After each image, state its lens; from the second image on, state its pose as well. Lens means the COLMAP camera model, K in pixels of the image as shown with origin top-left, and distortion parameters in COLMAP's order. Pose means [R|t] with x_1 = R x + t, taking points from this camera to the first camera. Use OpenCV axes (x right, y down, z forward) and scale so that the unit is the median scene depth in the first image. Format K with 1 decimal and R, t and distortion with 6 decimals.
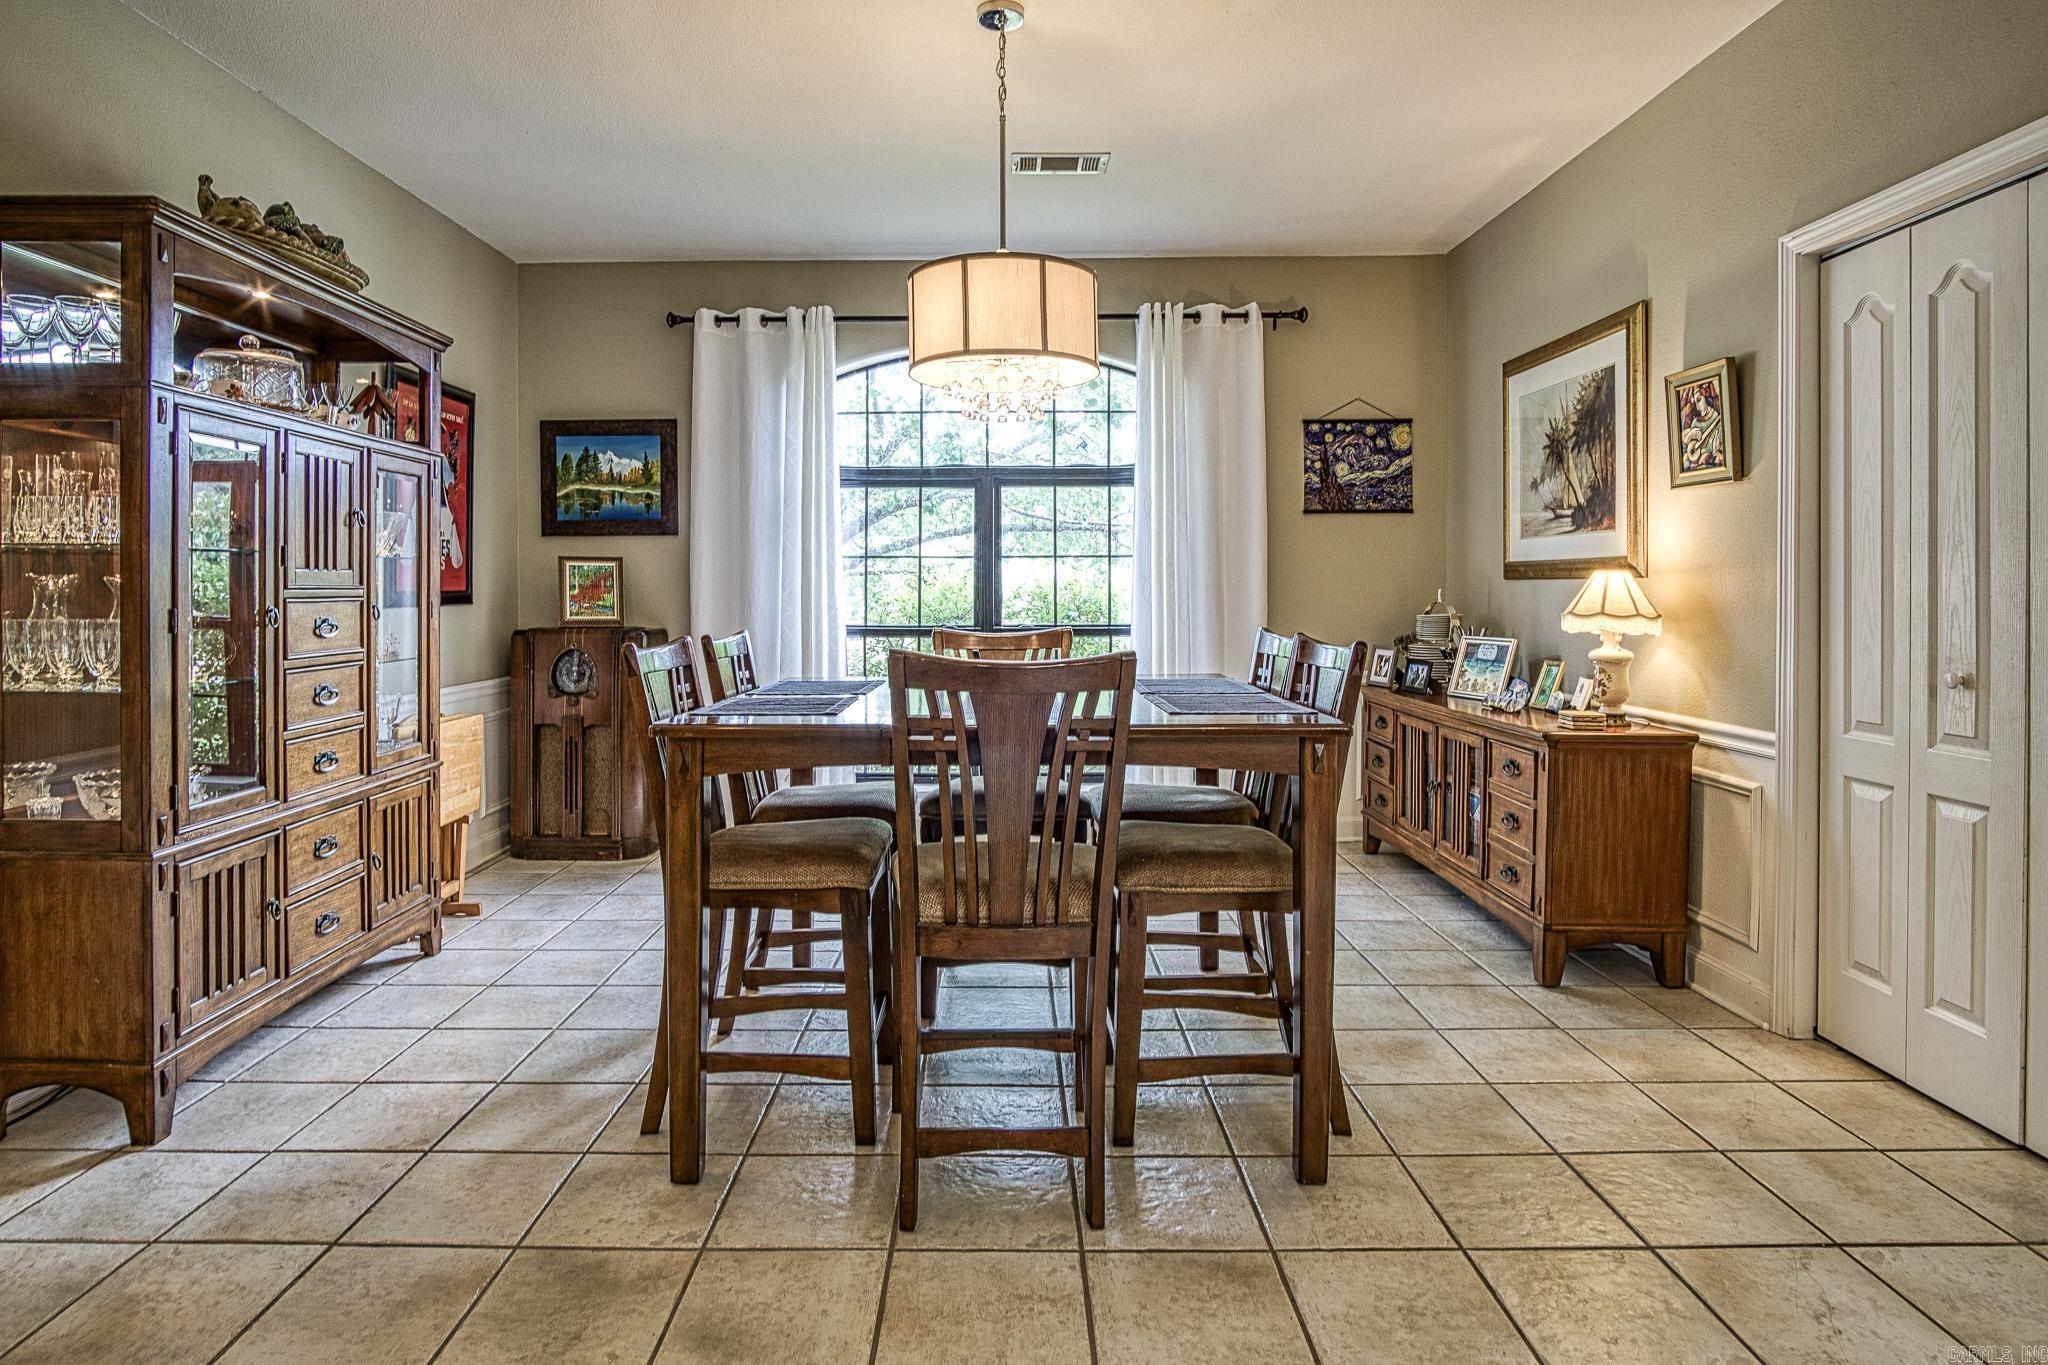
lens RADIAL K [[1199.1, 0, 1025.0], [0, 1199.1, 602.5], [0, 0, 1]] dist [-0.022236, 0.000574]
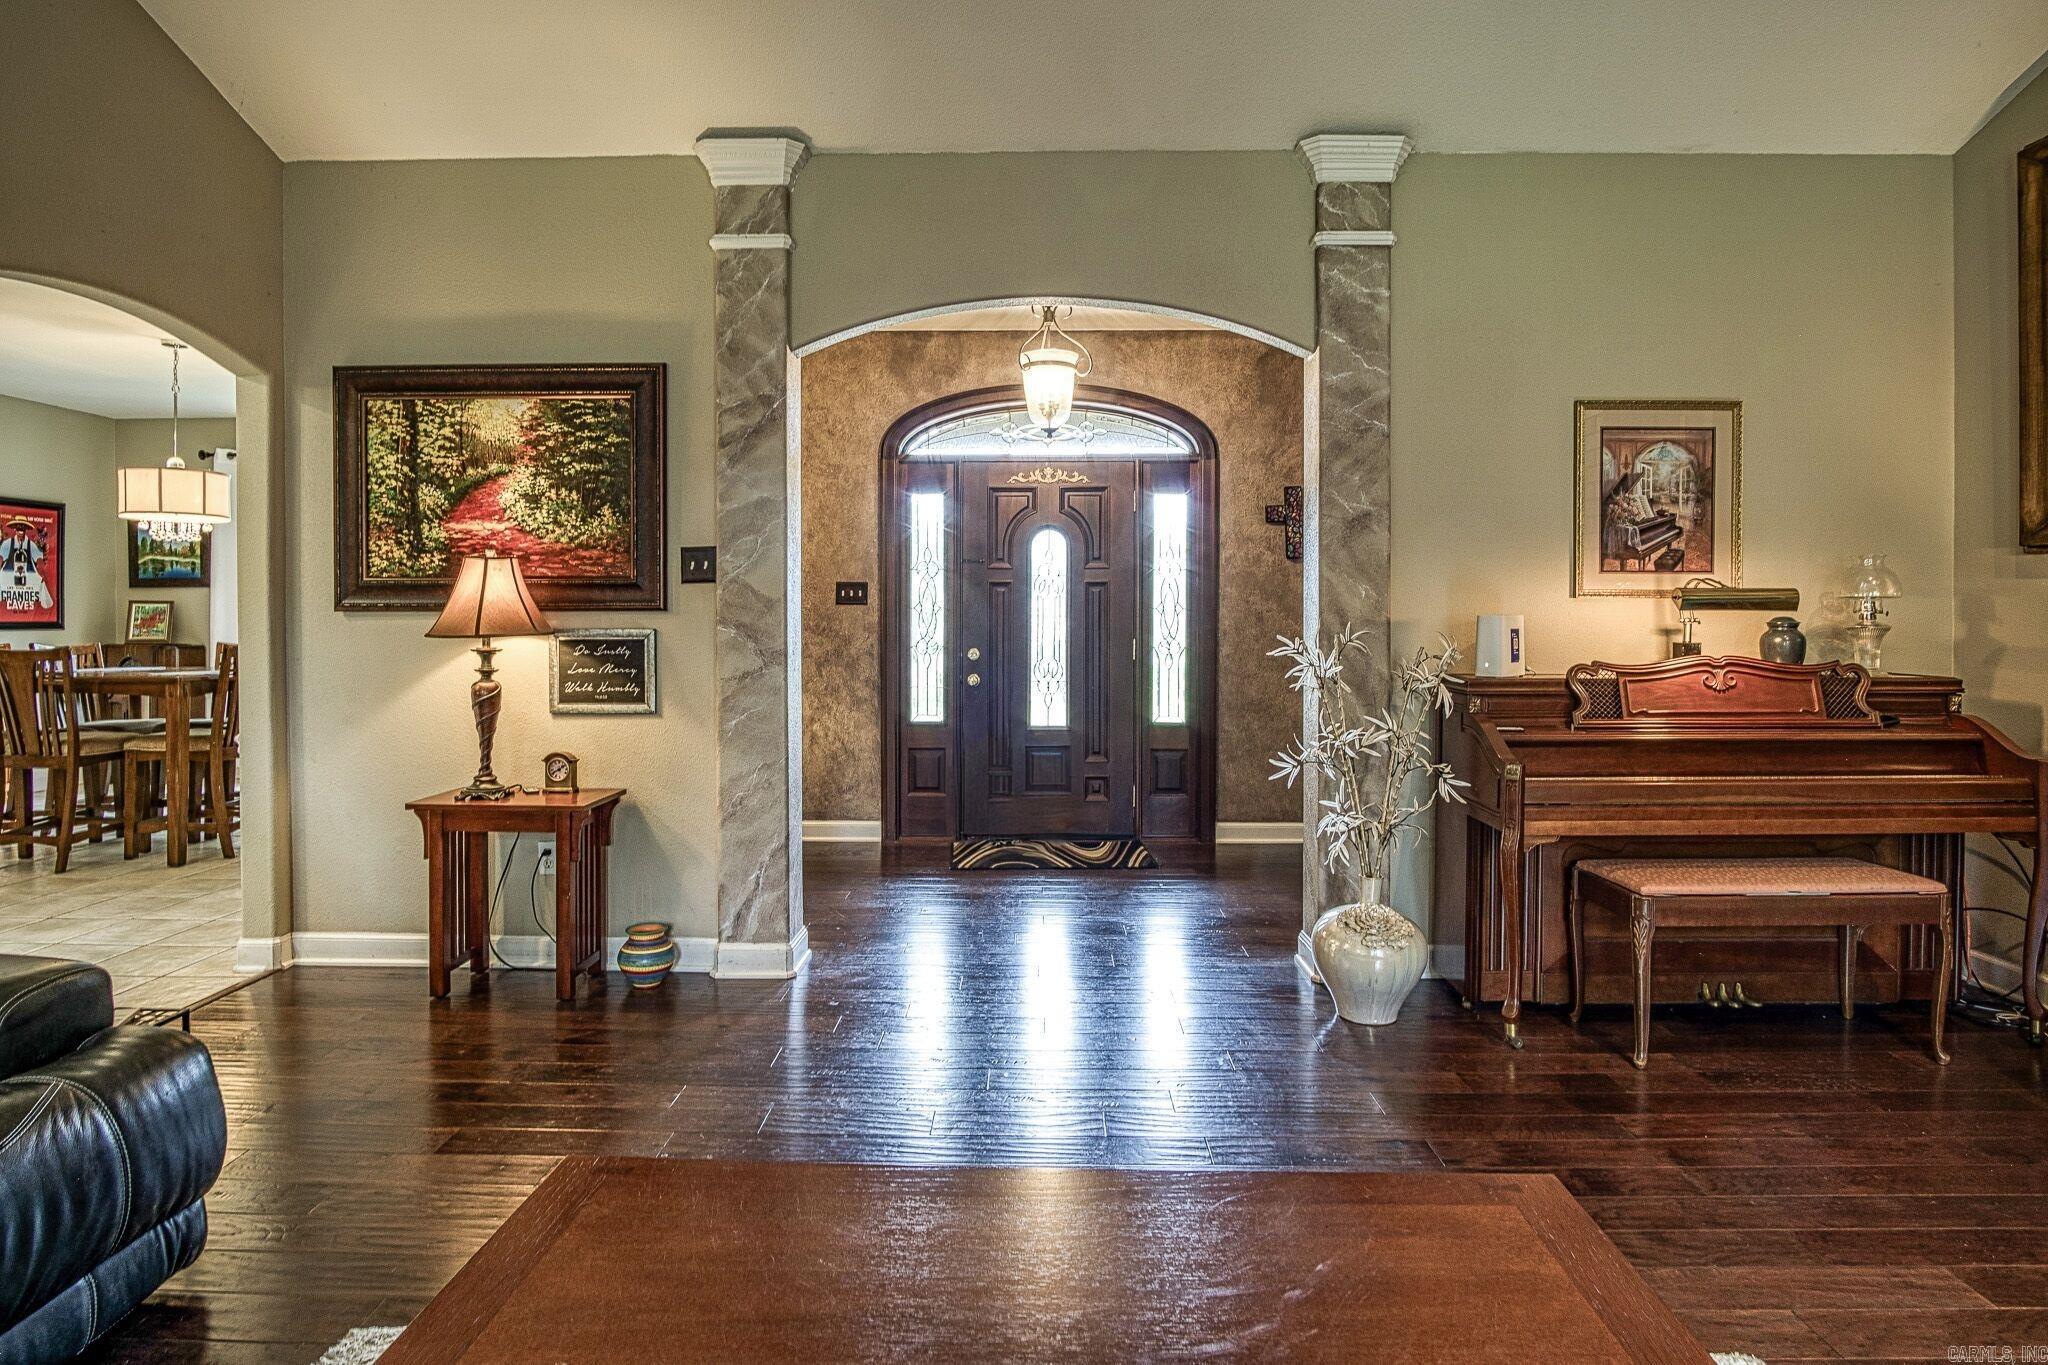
lens RADIAL K [[1122.6, 0, 1027.4], [0, 1122.6, 666.7], [0, 0, 1]] dist [-0.030615, 0.001316]
pose [[0.999804, -0.000037, -0.019791, 0.864800], [0.000571, 0.999637, 0.026939, 0.011846], [0.019782, -0.026945, 0.999441, -0.486240]]
